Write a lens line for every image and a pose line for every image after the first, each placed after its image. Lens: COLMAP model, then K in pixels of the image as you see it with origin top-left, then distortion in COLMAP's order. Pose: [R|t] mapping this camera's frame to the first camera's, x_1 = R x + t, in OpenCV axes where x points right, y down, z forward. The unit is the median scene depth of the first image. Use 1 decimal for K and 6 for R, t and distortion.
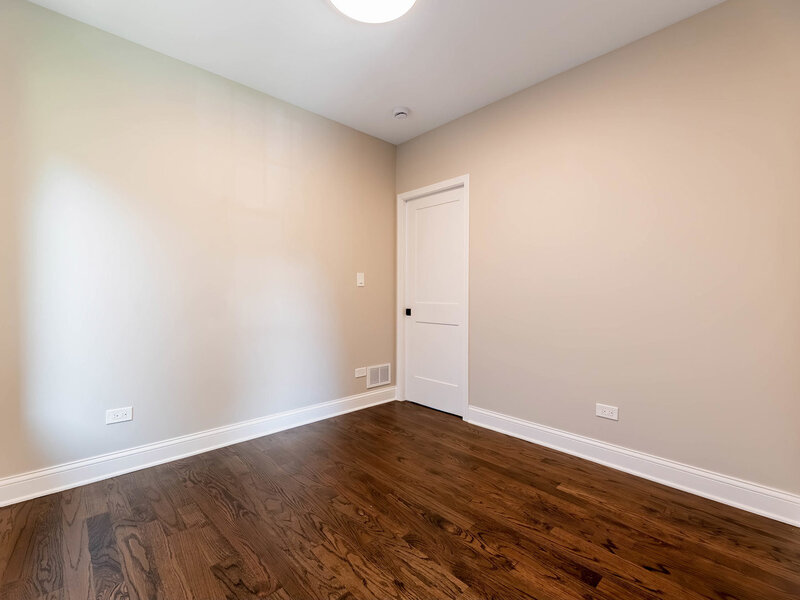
lens RADIAL K [[364.1, 0, 400.0], [0, 364.1, 298.2], [0, 0, 1]] dist [0.002796, 0.000758]
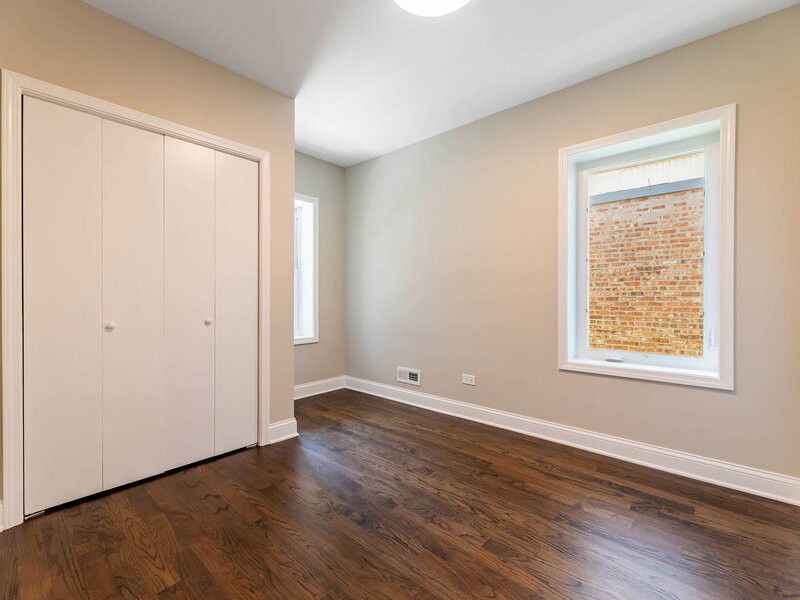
lens RADIAL K [[364.1, 0, 399.5], [0, 364.1, 298.8], [0, 0, 1]] dist [0.002796, 0.000758]
pose [[-0.997270, -0.004288, -0.073716, 0.094495], [-0.005031, 0.999938, 0.009906, -0.017168], [0.073669, 0.010249, -0.997230, 2.215159]]
